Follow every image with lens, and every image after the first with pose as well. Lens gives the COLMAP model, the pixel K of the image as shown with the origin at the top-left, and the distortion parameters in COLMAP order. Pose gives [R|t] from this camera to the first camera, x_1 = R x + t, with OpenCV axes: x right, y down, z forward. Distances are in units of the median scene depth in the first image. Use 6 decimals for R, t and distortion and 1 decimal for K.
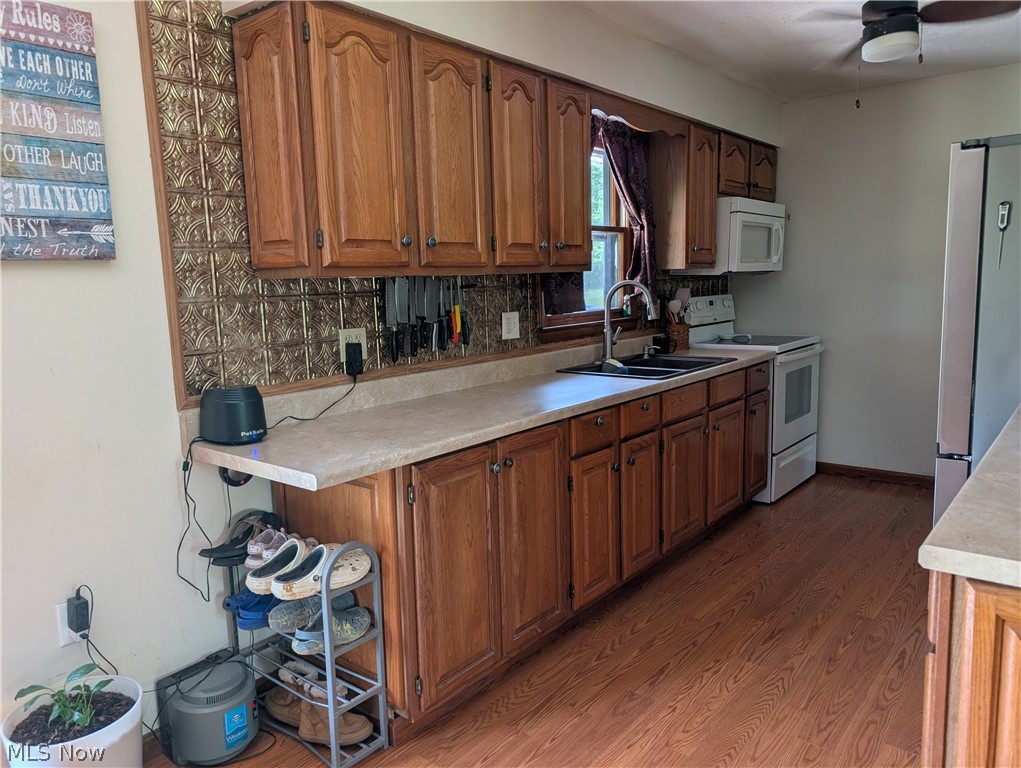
lens RADIAL K [[731.4, 0, 510.5], [0, 731.4, 384.0], [0, 0, 1]] dist [0.003321, -0.002067]
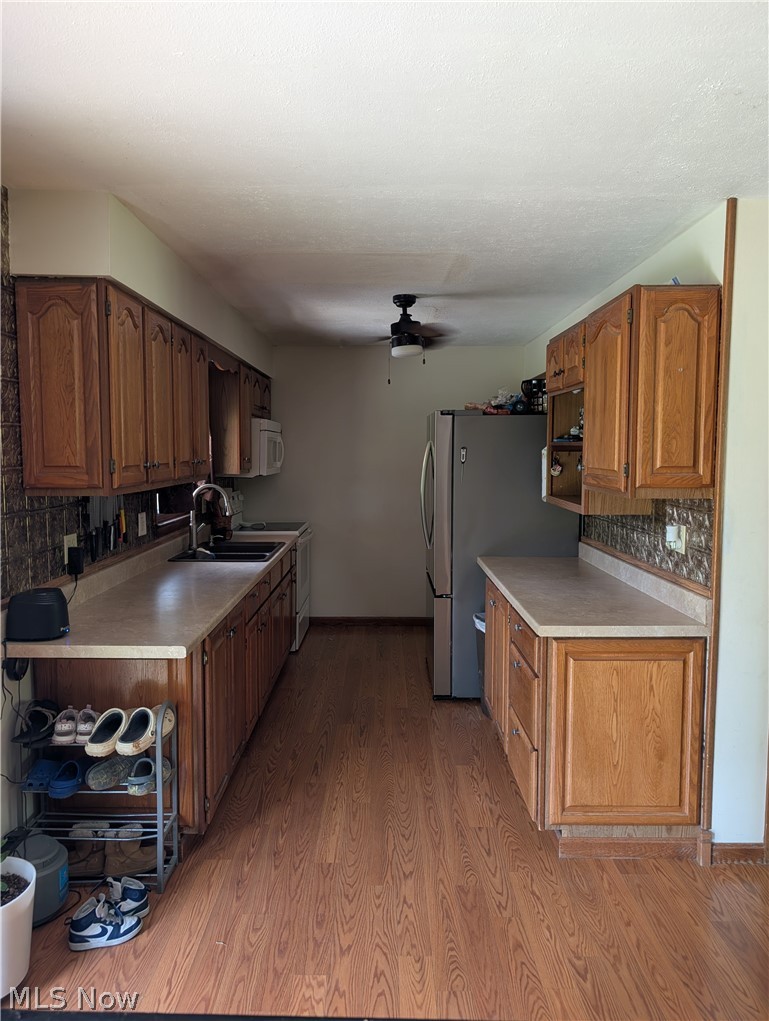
lens RADIAL K [[728.1, 0, 384.5], [0, 728.1, 510.5], [0, 0, 1]] dist [0.005464, -0.024768]
pose [[0.773875, -0.020501, 0.633006, -0.575270], [0.064770, 0.996797, -0.046902, -0.028178], [-0.630017, 0.077296, 0.772725, -0.213866]]
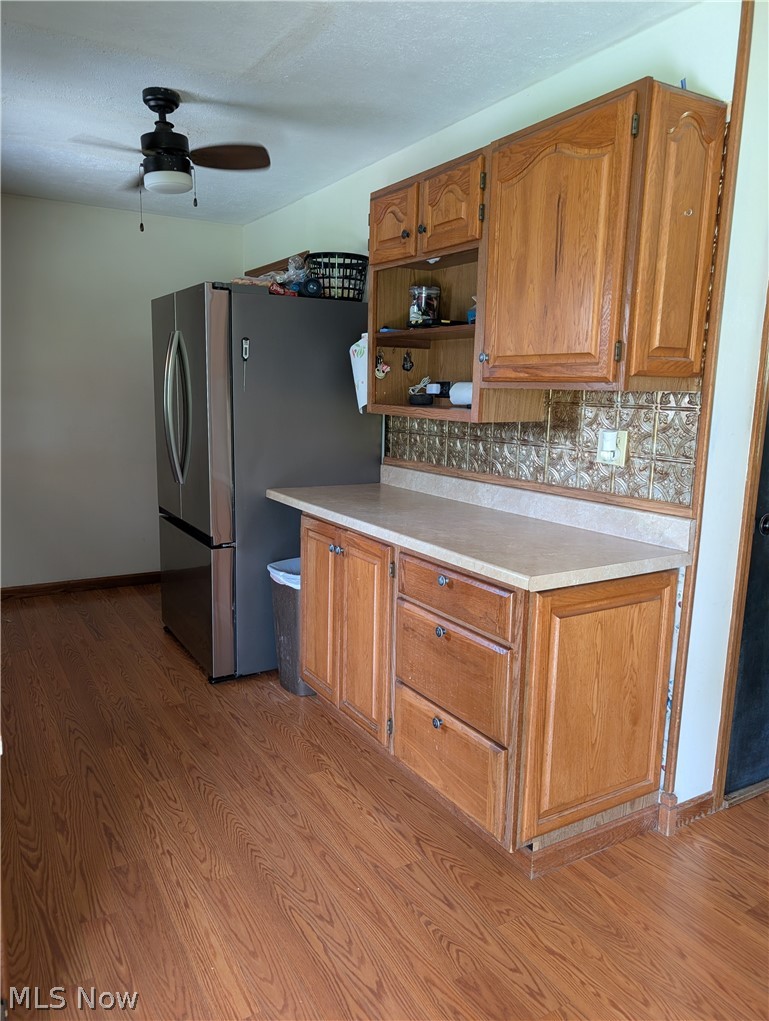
lens RADIAL K [[725.6, 0, 380.2], [0, 725.6, 522.6], [0, 0, 1]] dist [0.014812, -0.028775]
pose [[0.342976, -0.134011, 0.929736, -0.451344], [0.102775, 0.989183, 0.104666, -0.040848], [-0.933705, 0.059655, 0.353039, 0.358197]]
